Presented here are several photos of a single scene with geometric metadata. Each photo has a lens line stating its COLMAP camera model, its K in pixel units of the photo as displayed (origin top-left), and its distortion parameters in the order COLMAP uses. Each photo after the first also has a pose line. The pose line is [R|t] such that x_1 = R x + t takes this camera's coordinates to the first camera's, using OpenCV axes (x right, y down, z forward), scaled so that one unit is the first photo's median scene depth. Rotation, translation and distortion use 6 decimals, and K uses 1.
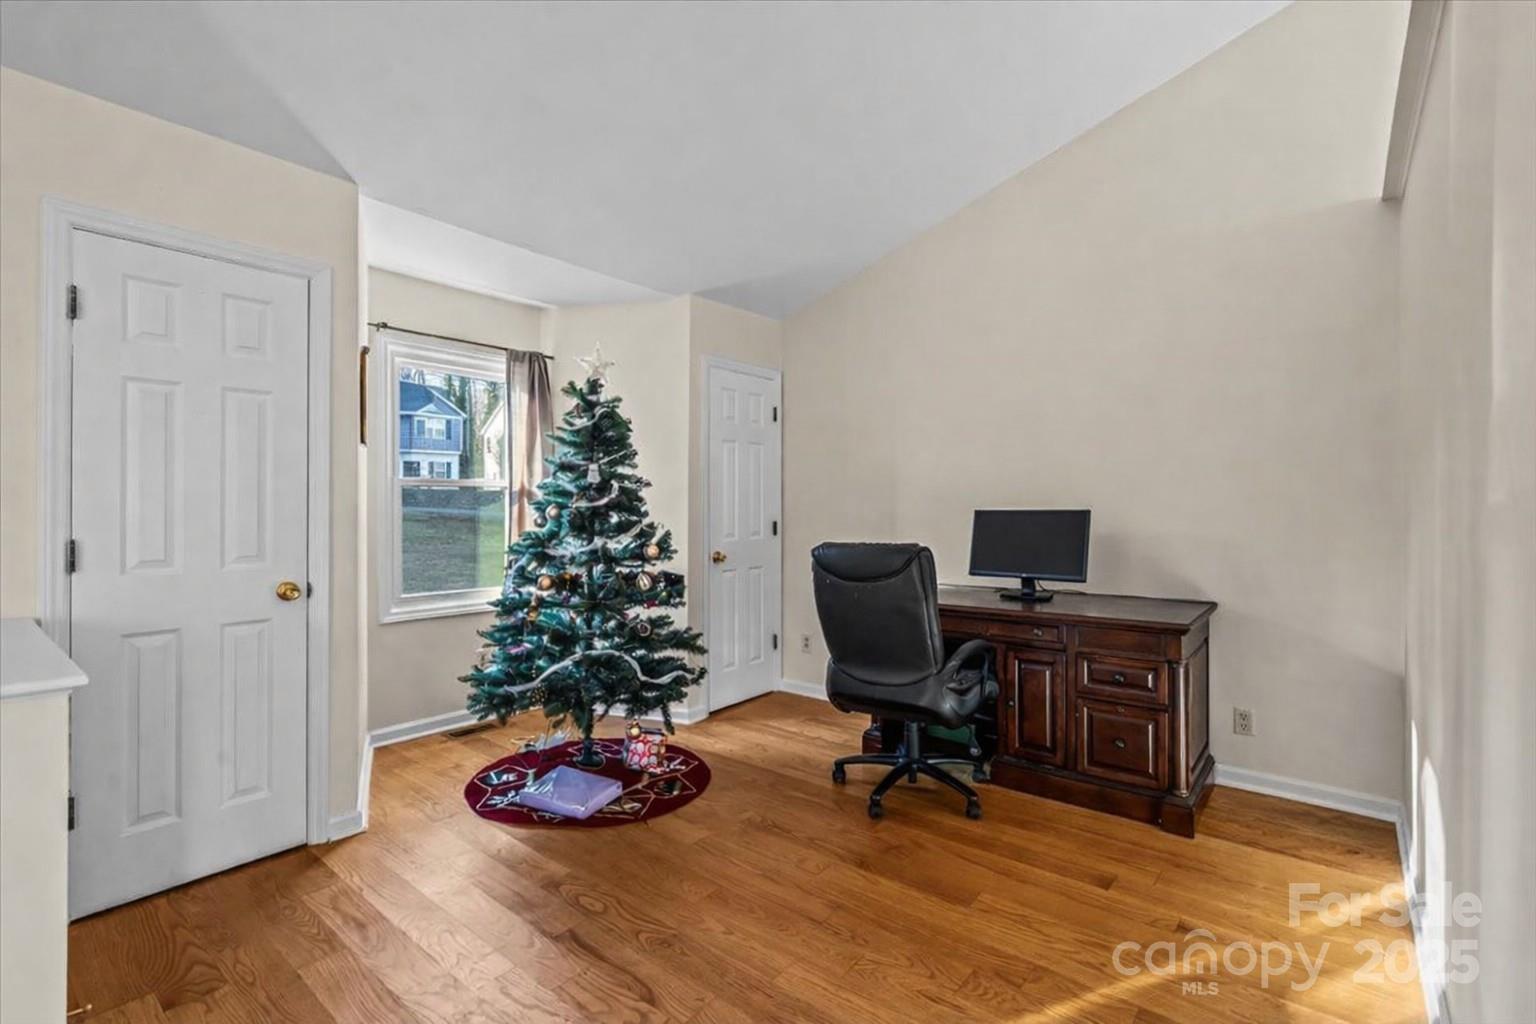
lens RADIAL K [[694.9, 0, 767.8], [0, 694.9, 507.2], [0, 0, 1]] dist [0.001621, 0.000059]
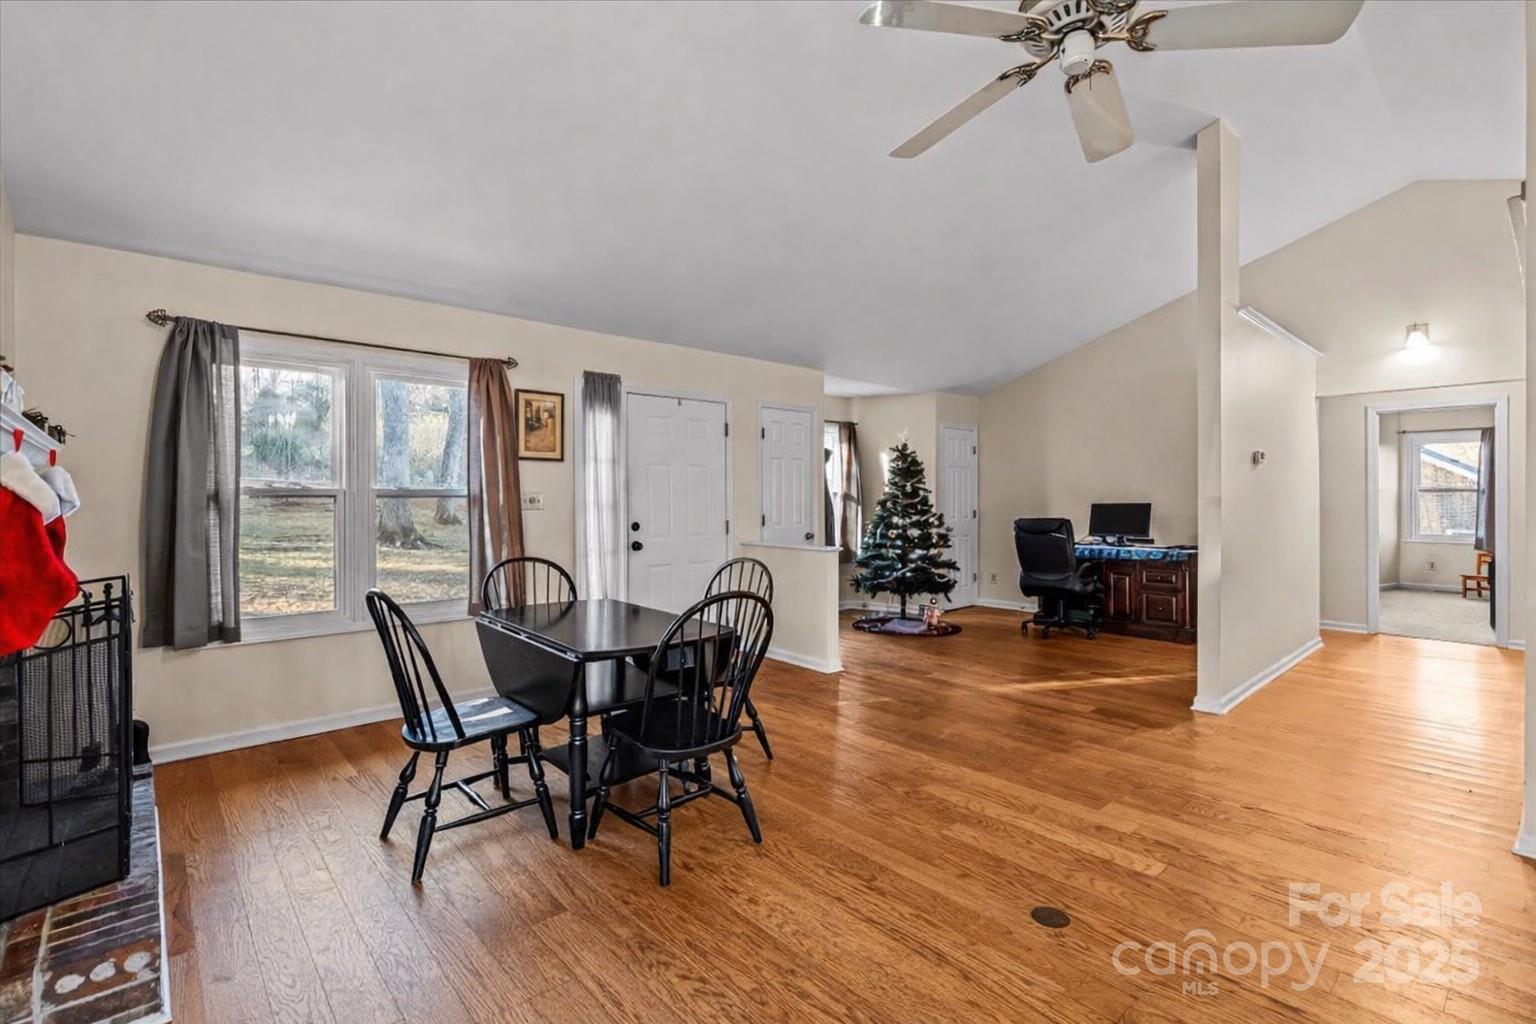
lens RADIAL K [[694.9, 0, 764.7], [0, 694.9, 509.8], [0, 0, 1]] dist [0.001621, 0.000059]
pose [[0.986195, -0.000484, -0.165589, -0.336664], [0.002111, 0.999951, 0.009649, -0.000056], [0.165576, -0.009865, 0.986148, -1.260271]]
